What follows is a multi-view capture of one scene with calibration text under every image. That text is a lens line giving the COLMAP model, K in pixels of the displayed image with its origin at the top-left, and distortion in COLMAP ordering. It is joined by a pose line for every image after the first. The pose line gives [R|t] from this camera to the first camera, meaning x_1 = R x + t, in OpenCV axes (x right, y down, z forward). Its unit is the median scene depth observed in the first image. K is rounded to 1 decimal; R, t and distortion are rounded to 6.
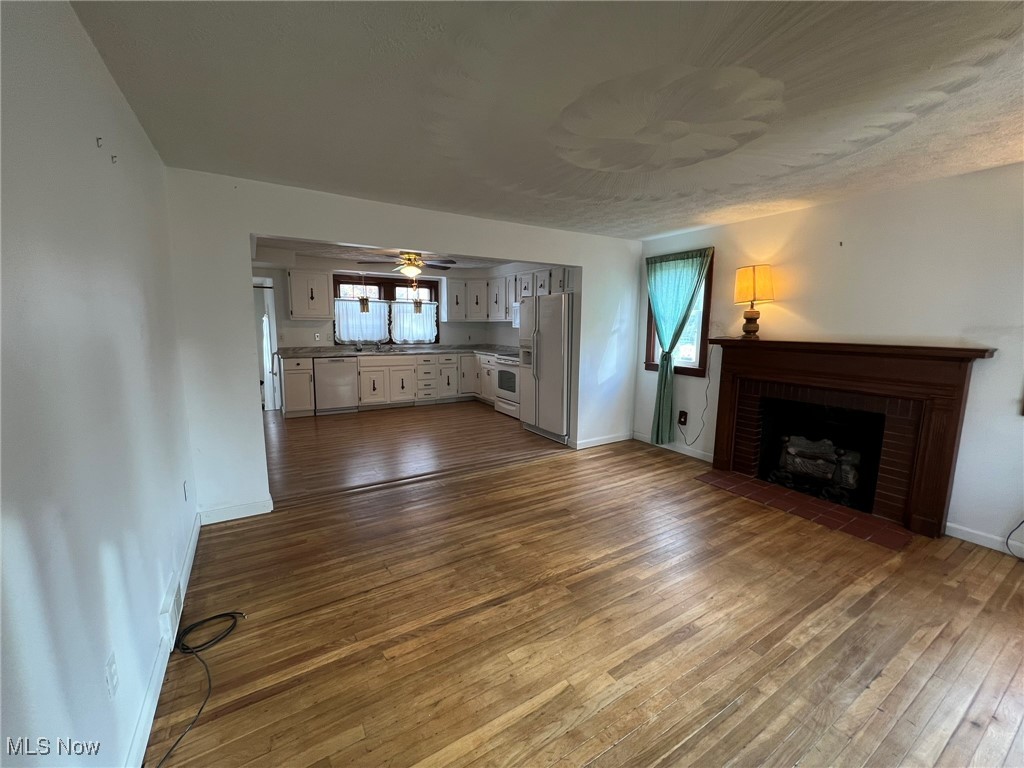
lens RADIAL K [[411.3, 0, 509.3], [0, 411.3, 380.8], [0, 0, 1]] dist [-0.001888, 0.000496]
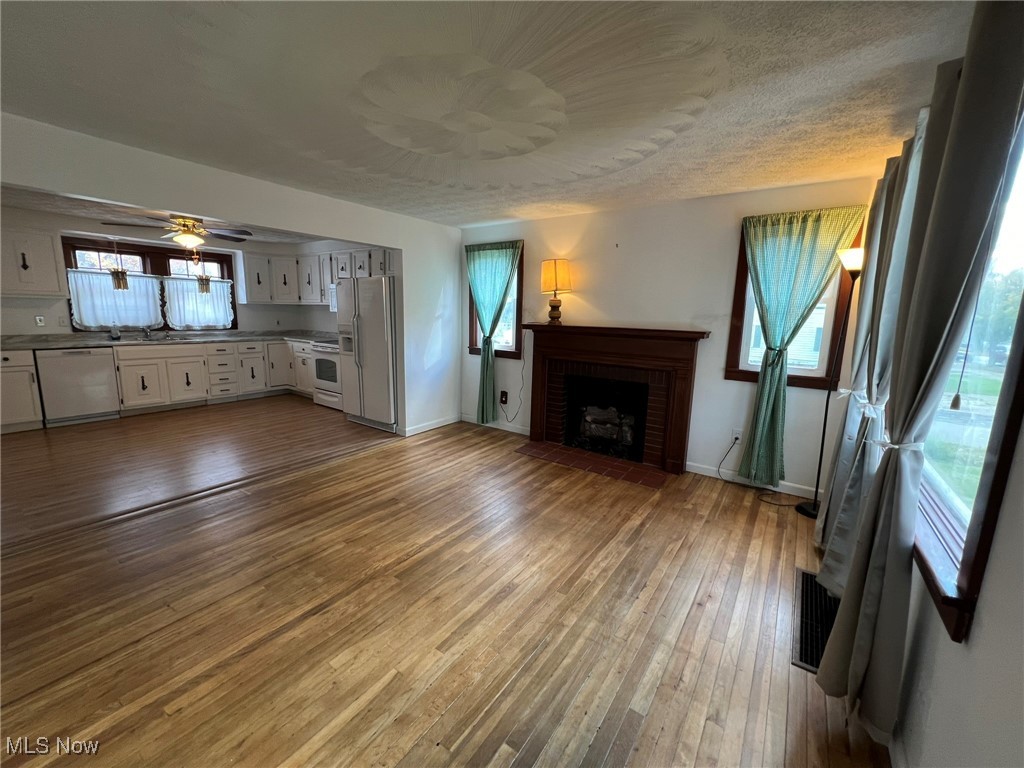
lens RADIAL K [[411.3, 0, 509.3], [0, 411.3, 380.8], [0, 0, 1]] dist [-0.001888, 0.000496]
pose [[0.919836, -0.051977, 0.388845, 0.017312], [0.038493, 0.998359, 0.042392, 0.001182], [-0.390411, -0.024025, 0.920327, -0.001546]]
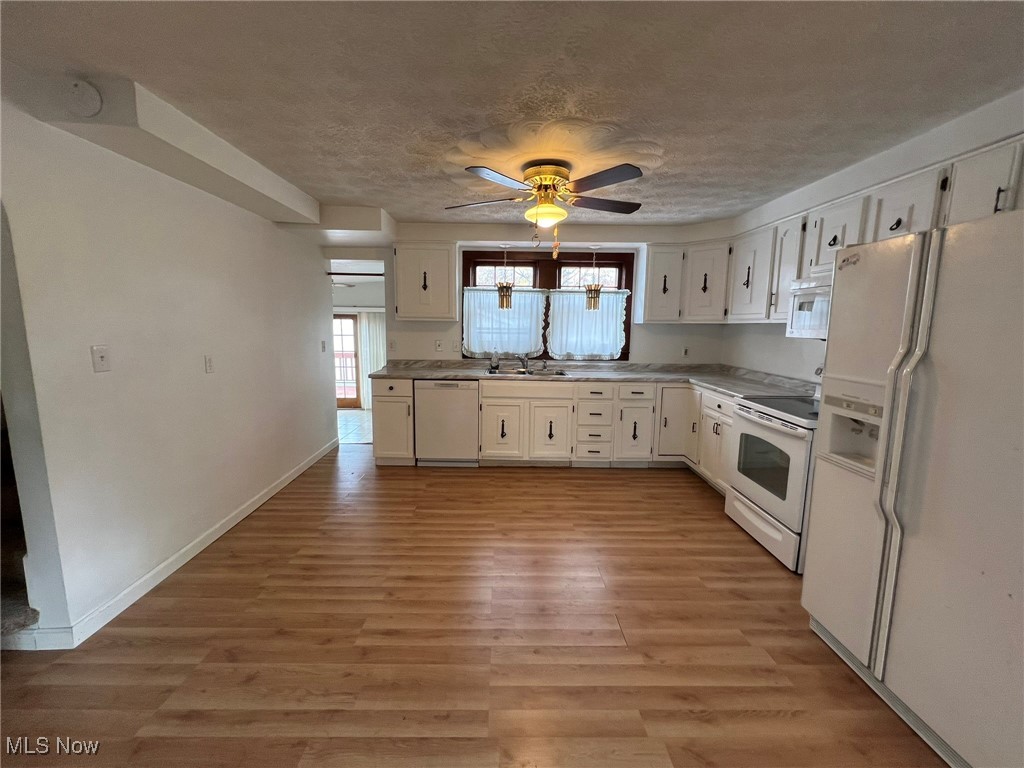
lens RADIAL K [[411.3, 0, 509.3], [0, 411.3, 380.8], [0, 0, 1]] dist [-0.001888, 0.000496]
pose [[0.858884, 0.072579, -0.507001, -0.031549], [-0.074962, 0.997062, 0.015743, -0.106494], [0.506654, 0.024484, 0.861802, 0.743407]]
